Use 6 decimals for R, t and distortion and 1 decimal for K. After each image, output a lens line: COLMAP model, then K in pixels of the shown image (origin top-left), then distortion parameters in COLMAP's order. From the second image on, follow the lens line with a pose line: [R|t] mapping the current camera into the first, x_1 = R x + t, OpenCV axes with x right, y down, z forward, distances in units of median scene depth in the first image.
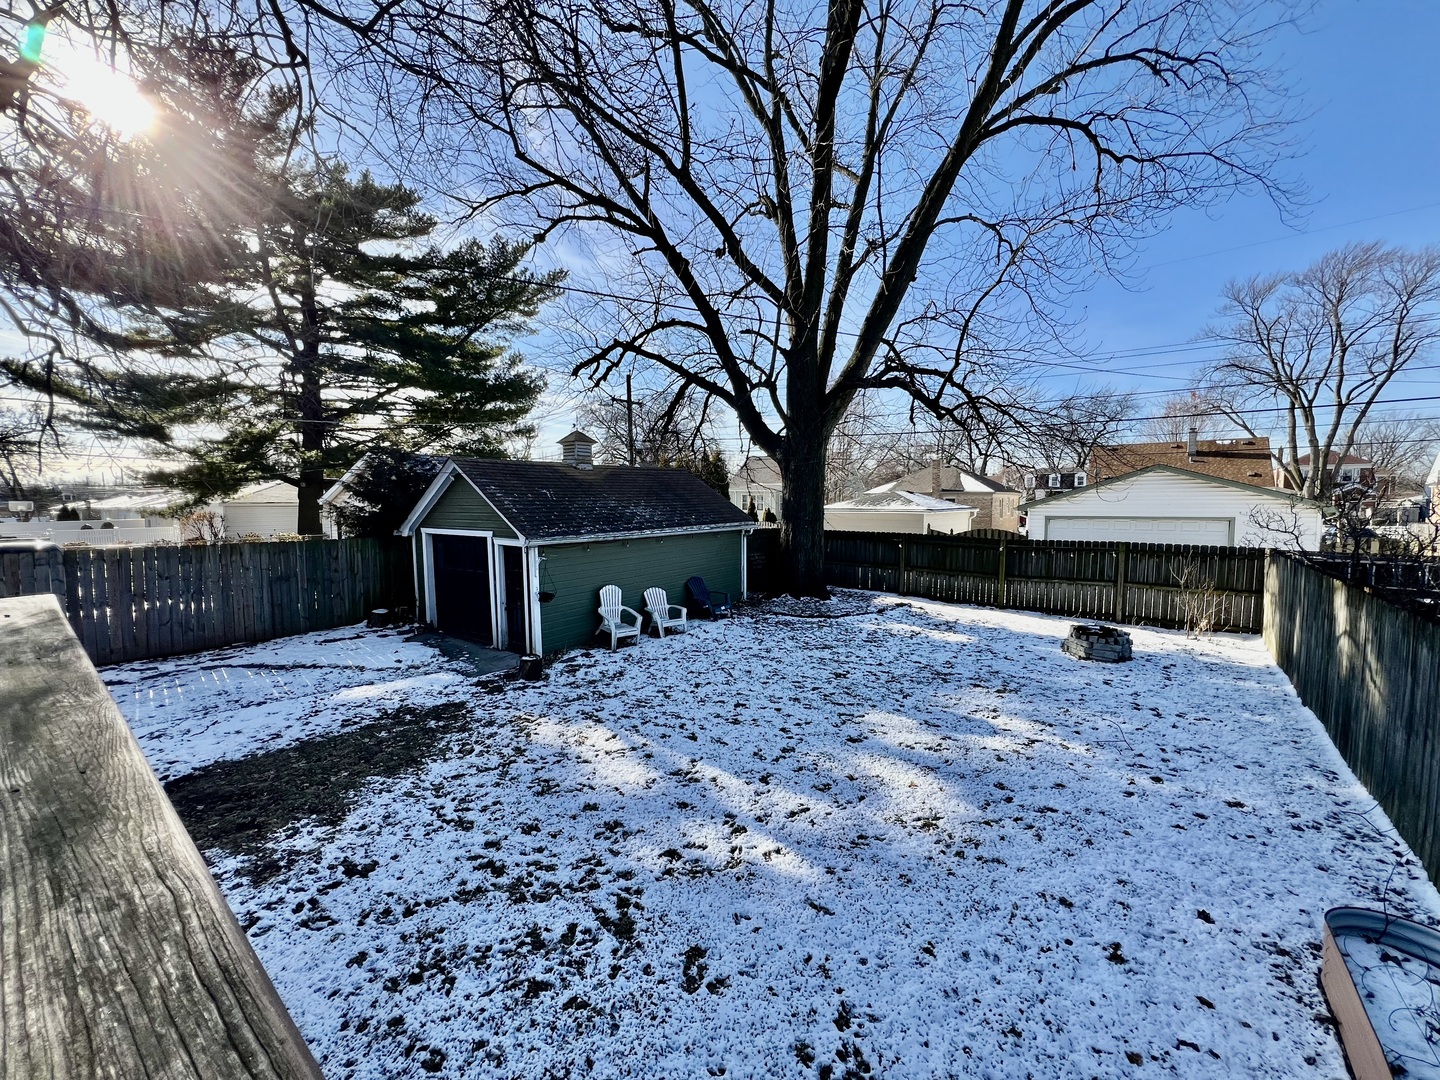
lens RADIAL K [[573.9, 0, 720.1], [0, 573.9, 540.5], [0, 0, 1]] dist [-0.002797, 0.000512]
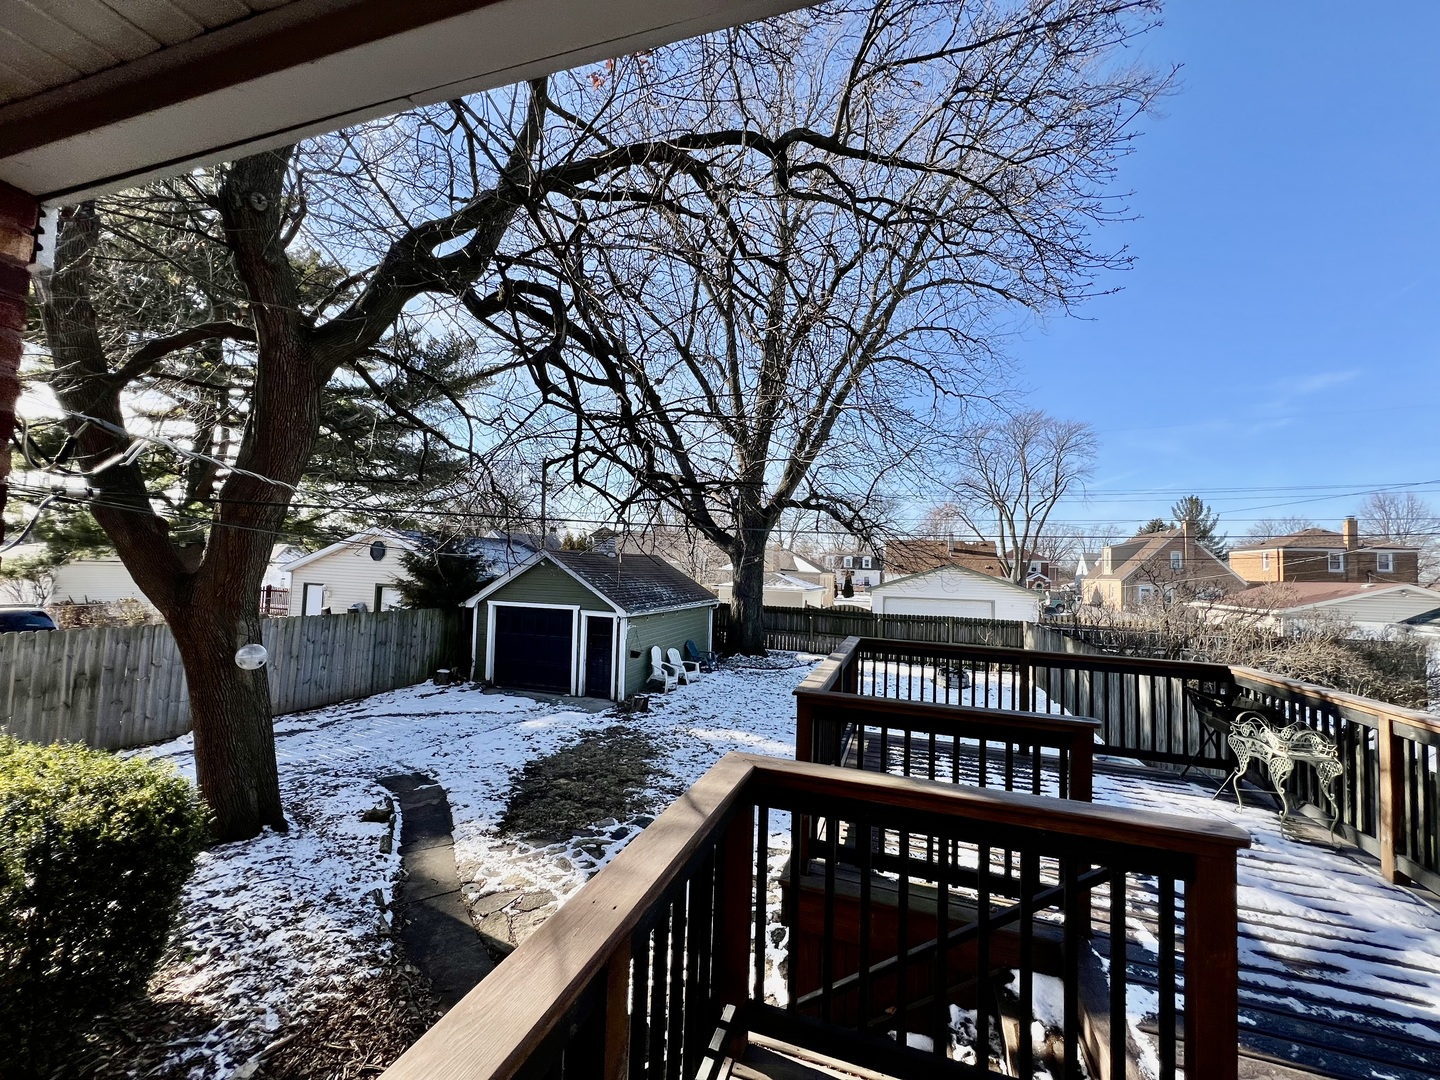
lens RADIAL K [[573.9, 0, 721.8], [0, 573.9, 541.7], [0, 0, 1]] dist [-0.002797, 0.000512]
pose [[0.942017, 0.051023, 0.331664, -0.451304], [-0.012651, 0.993070, -0.116843, -0.010064], [-0.335327, 0.105873, 0.936134, -0.317225]]
